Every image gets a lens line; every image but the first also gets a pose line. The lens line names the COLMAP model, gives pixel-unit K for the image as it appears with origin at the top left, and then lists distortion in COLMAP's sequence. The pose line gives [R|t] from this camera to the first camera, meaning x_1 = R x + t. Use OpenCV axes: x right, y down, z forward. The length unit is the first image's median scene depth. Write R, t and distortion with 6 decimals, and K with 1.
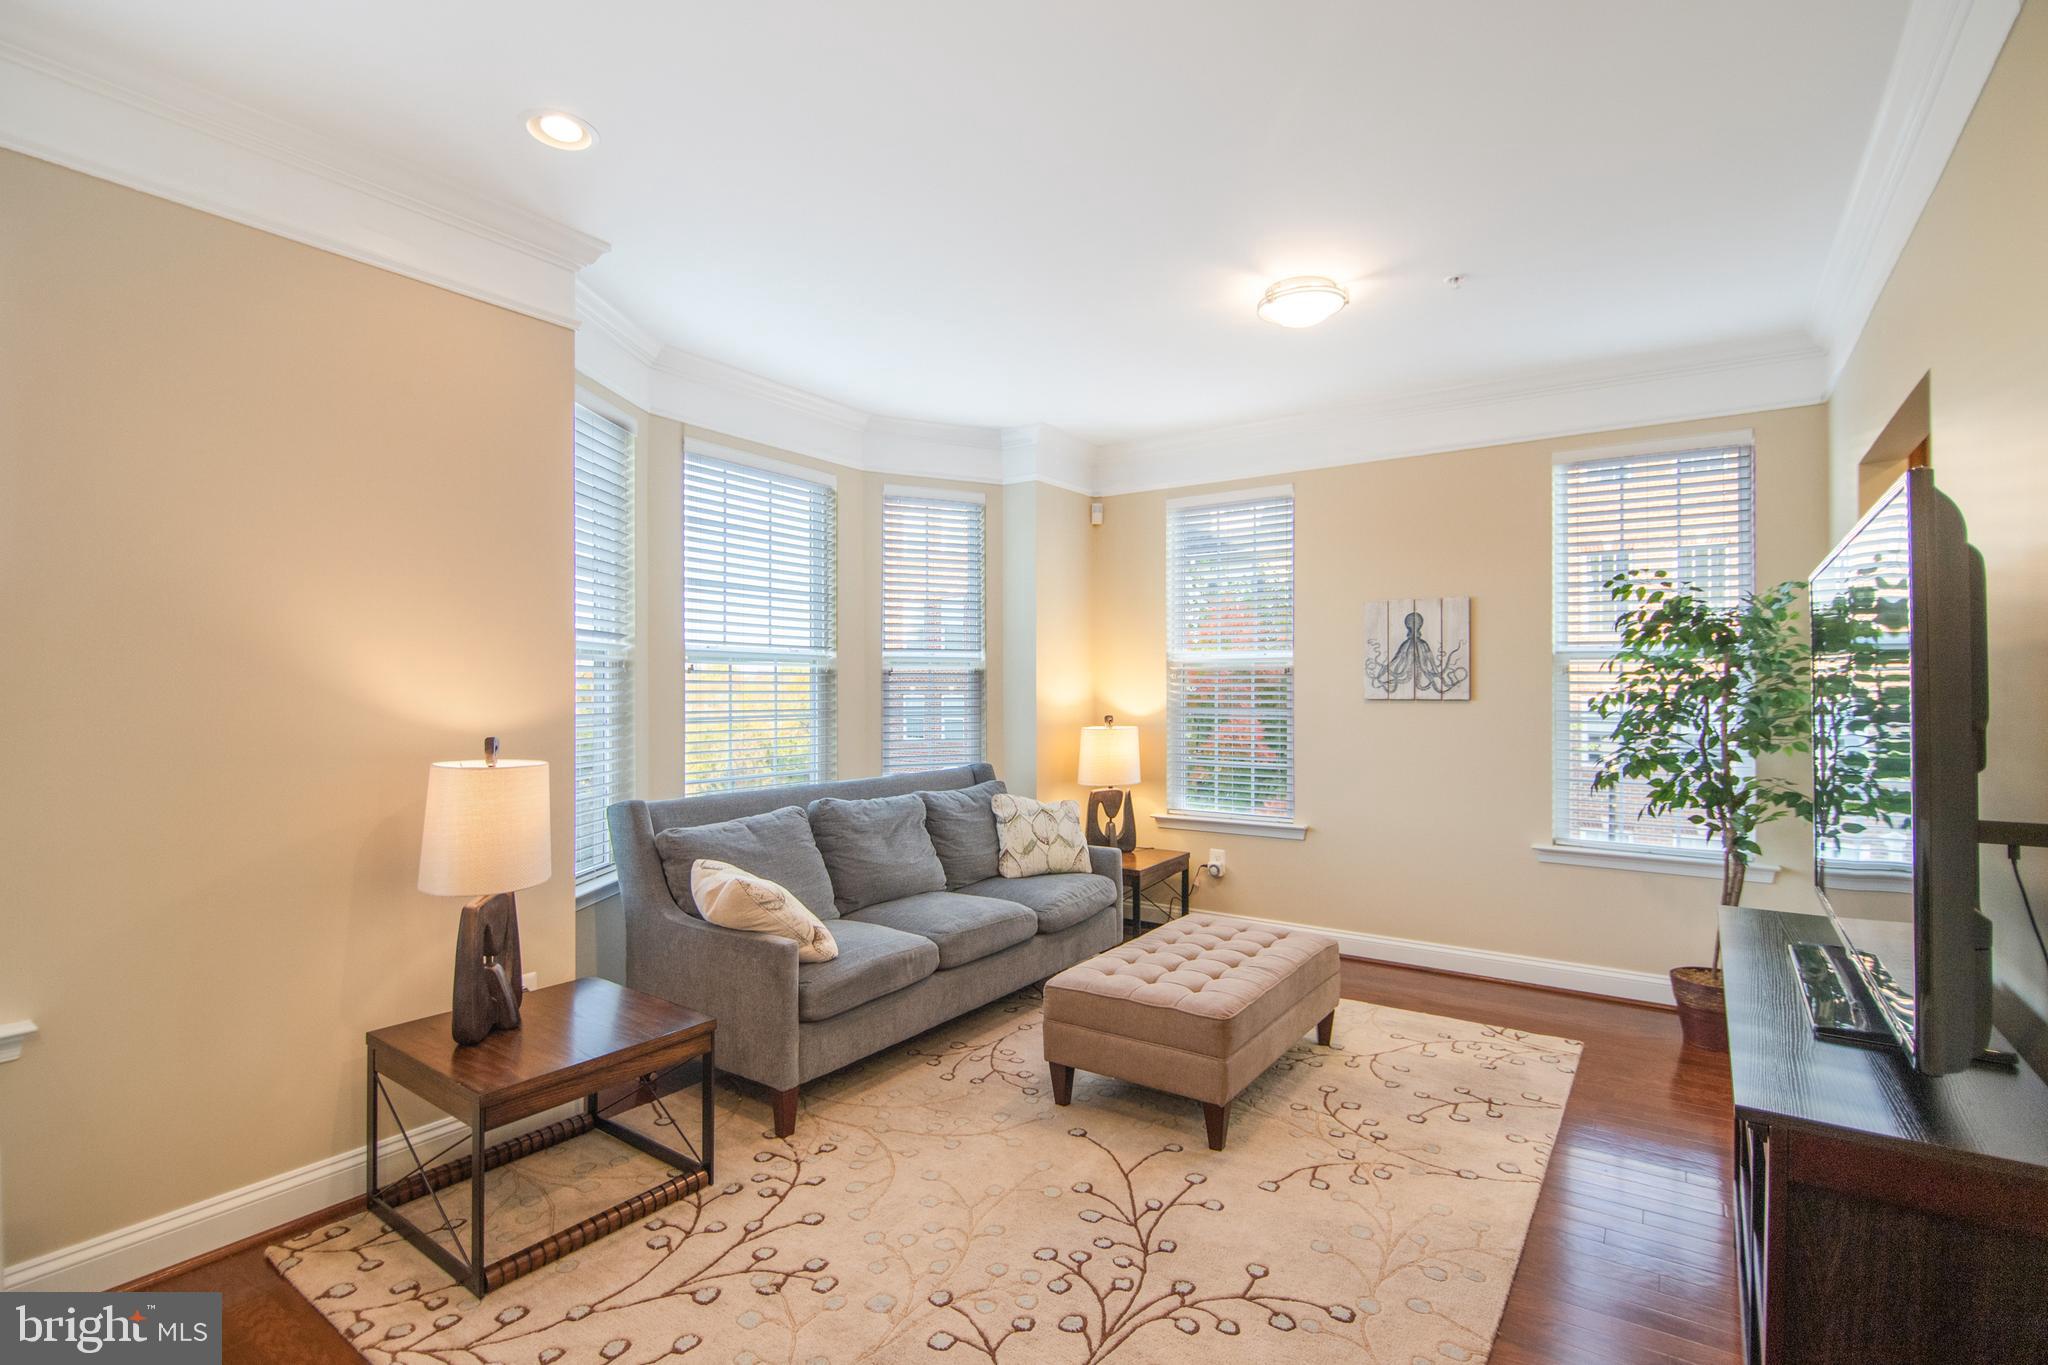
lens RADIAL K [[949.3, 0, 1018.8], [0, 949.3, 694.8], [0, 0, 1]] dist [-0.001127, -0.008871]
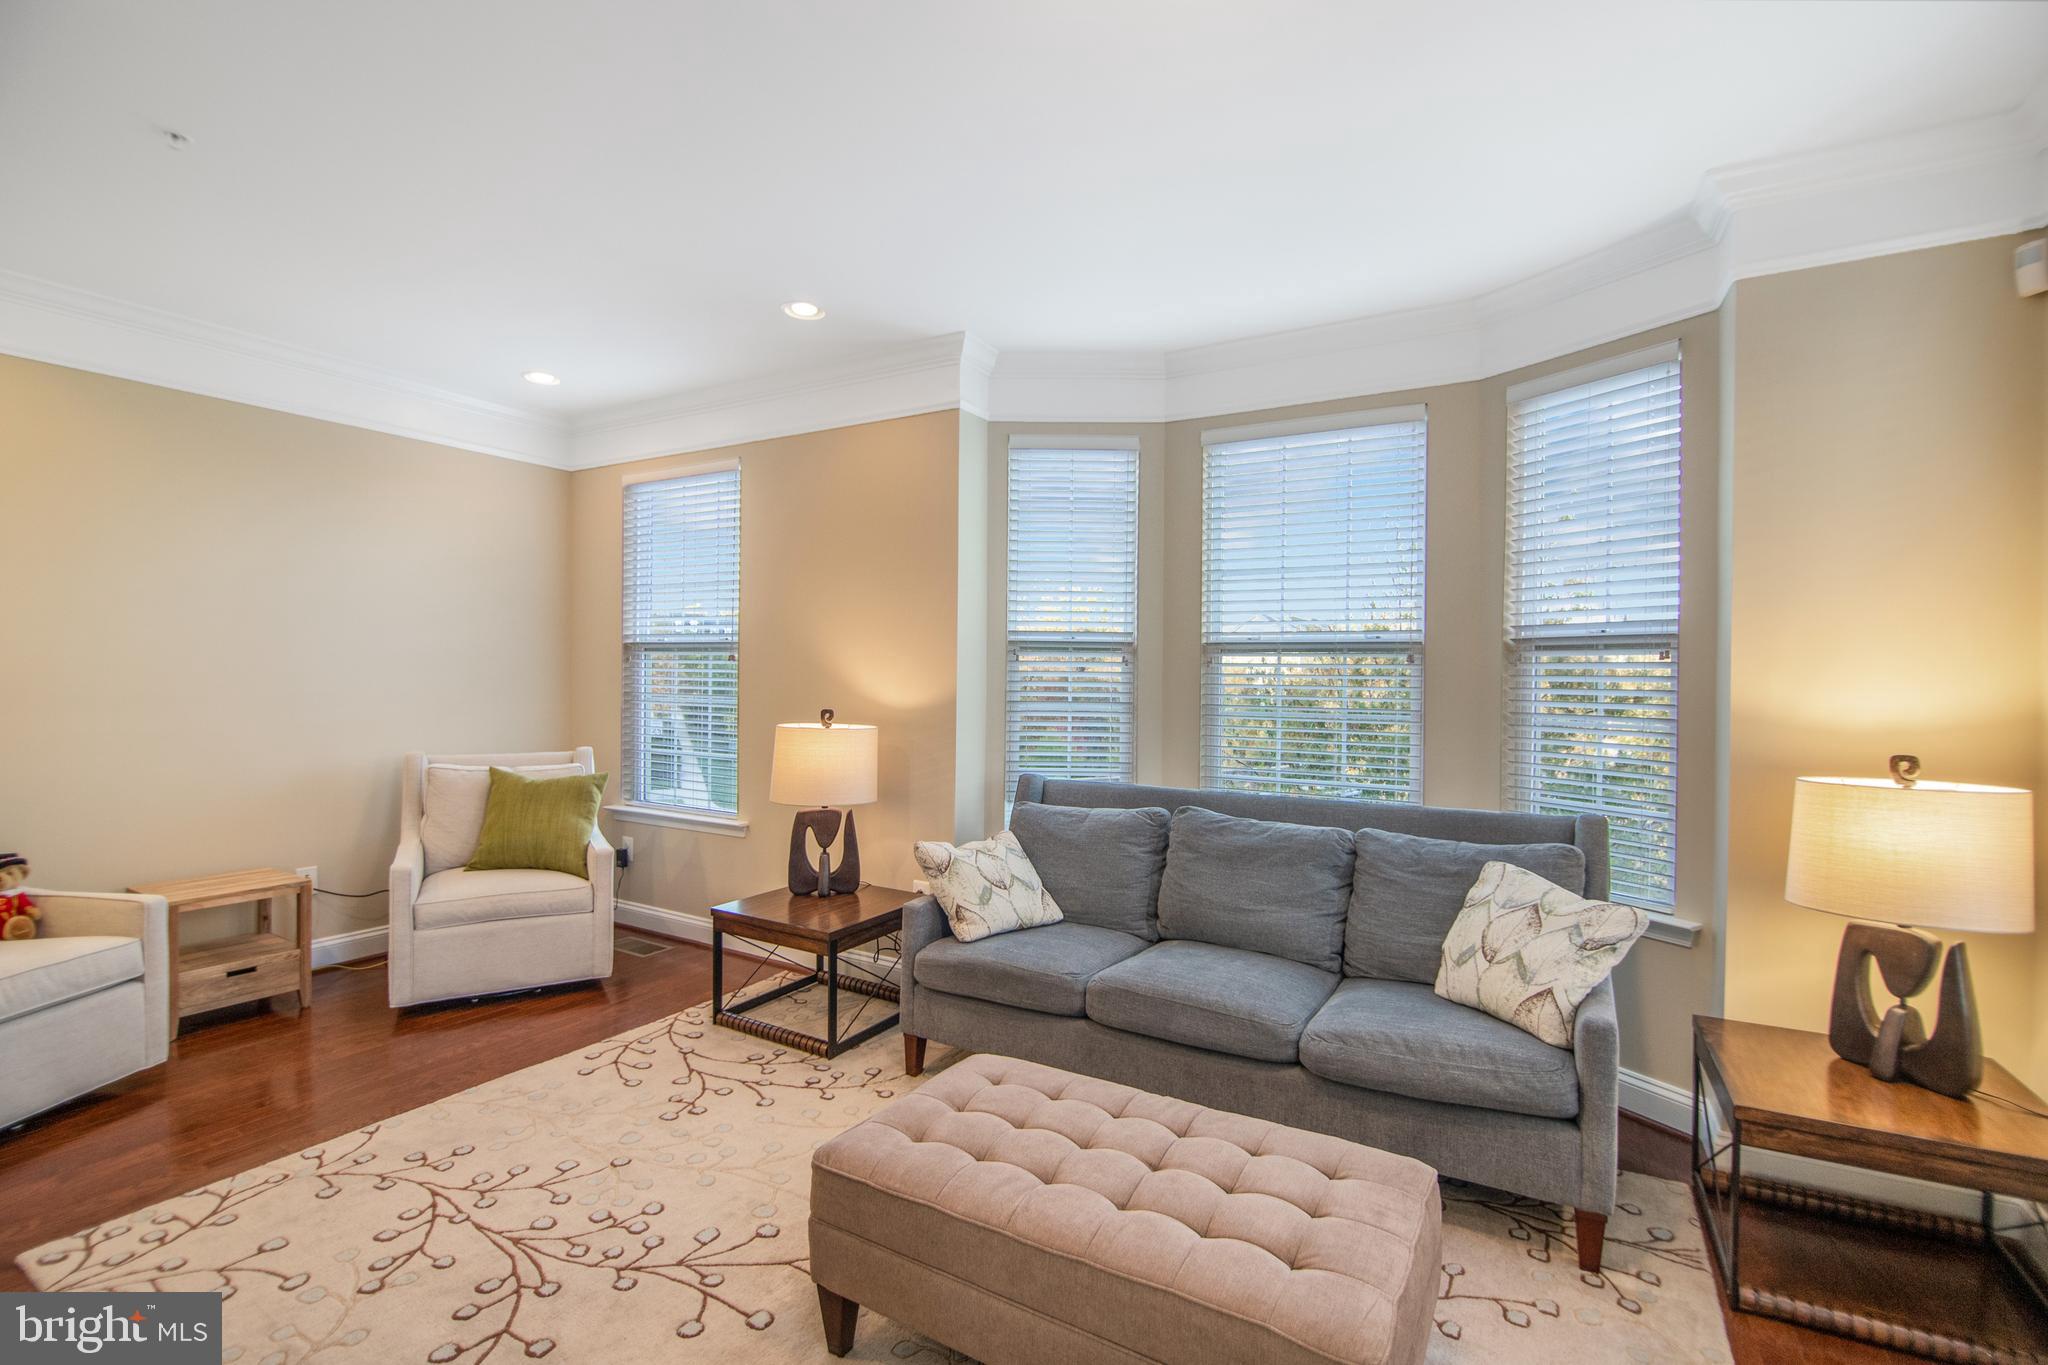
lens RADIAL K [[916.3, 0, 1025.4], [0, 916.3, 694.1], [0, 0, 1]] dist [-0.003462, -0.006091]
pose [[0.077606, 0.016208, -0.996852, 0.638036], [-0.019107, 0.999708, 0.014767, -0.004999], [0.996801, 0.017901, 0.077893, 0.789531]]
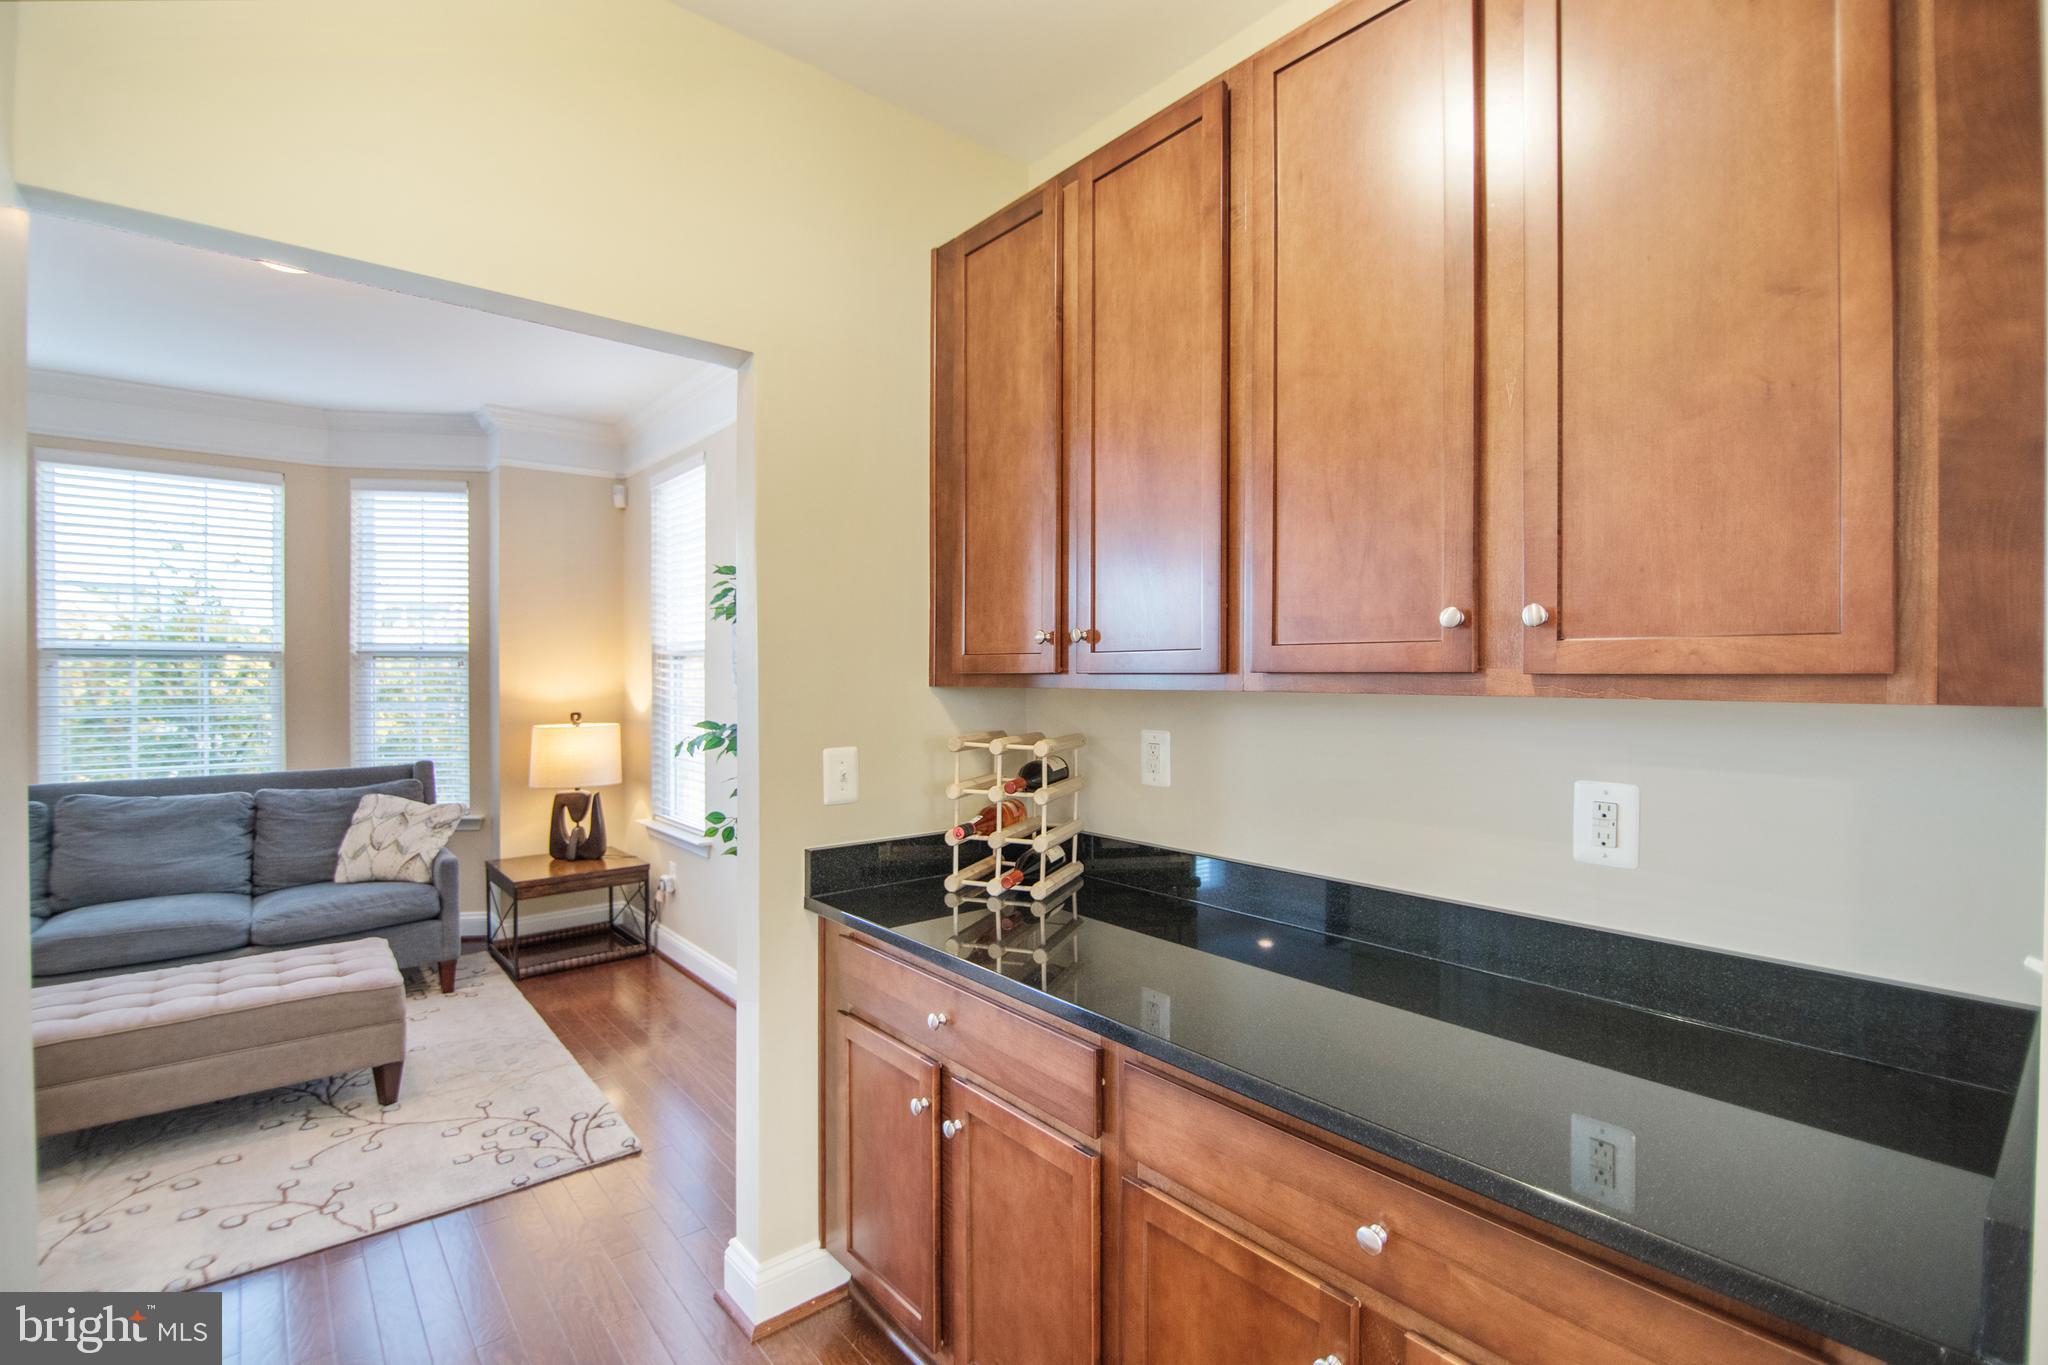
lens RADIAL K [[929.3, 0, 1029.7], [0, 929.3, 671.3], [0, 0, 1]] dist [-0.001043, -0.007011]
pose [[0.964698, -0.001791, -0.263352, 1.044996], [-0.000638, 0.999958, -0.009138, -0.014111], [0.263357, 0.008983, 0.964657, 0.325497]]
